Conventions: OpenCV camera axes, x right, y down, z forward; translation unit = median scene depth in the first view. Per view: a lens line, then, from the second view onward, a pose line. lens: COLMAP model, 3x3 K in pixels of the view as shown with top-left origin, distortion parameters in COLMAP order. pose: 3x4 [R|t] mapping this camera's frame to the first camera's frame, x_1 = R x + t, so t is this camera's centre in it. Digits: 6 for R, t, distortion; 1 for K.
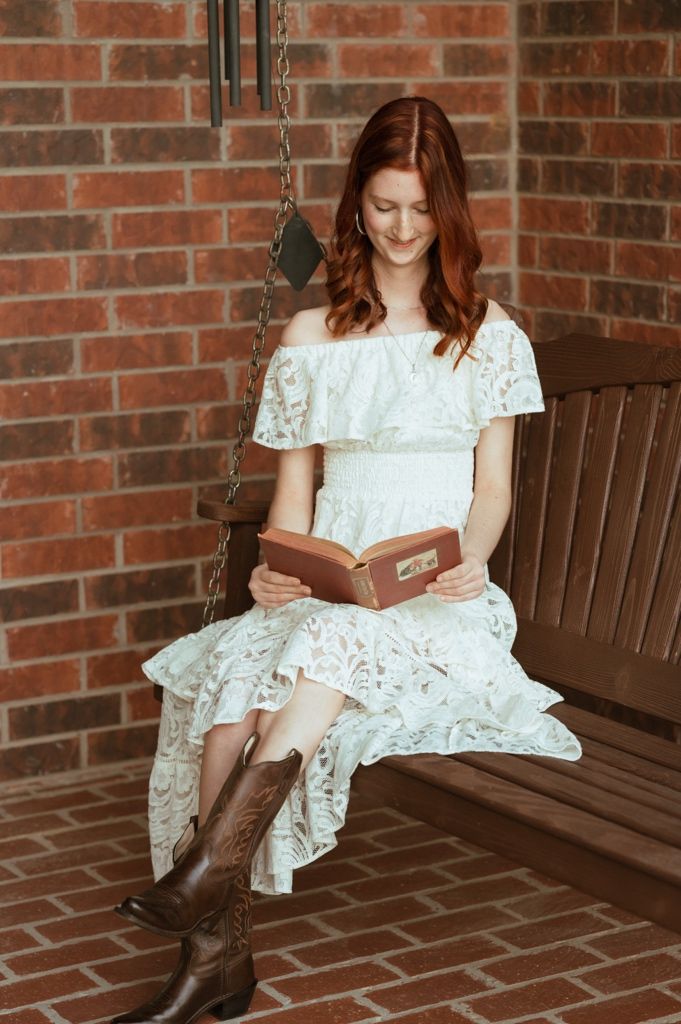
lens RADIAL K [[2469.0, 0, 340.5], [0, 2469.0, 512.0], [0, 0, 1]] dist [-0.054397, 1.367289]
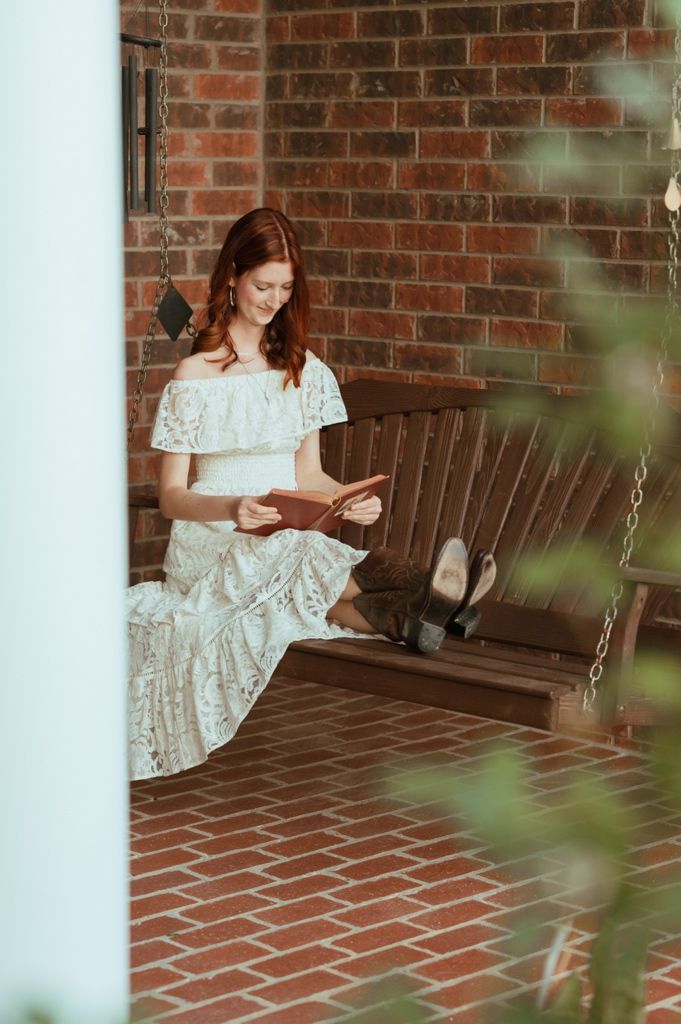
lens RADIAL K [[2550.7, 0, 325.2], [0, 2550.7, 502.3], [0, 0, 1]] dist [-0.003888, 0.702507]
pose [[0.973972, -0.015761, 0.226120, -0.224582], [0.025451, 0.998875, -0.040006, 0.052272], [-0.225235, 0.044720, 0.973278, -0.357840]]
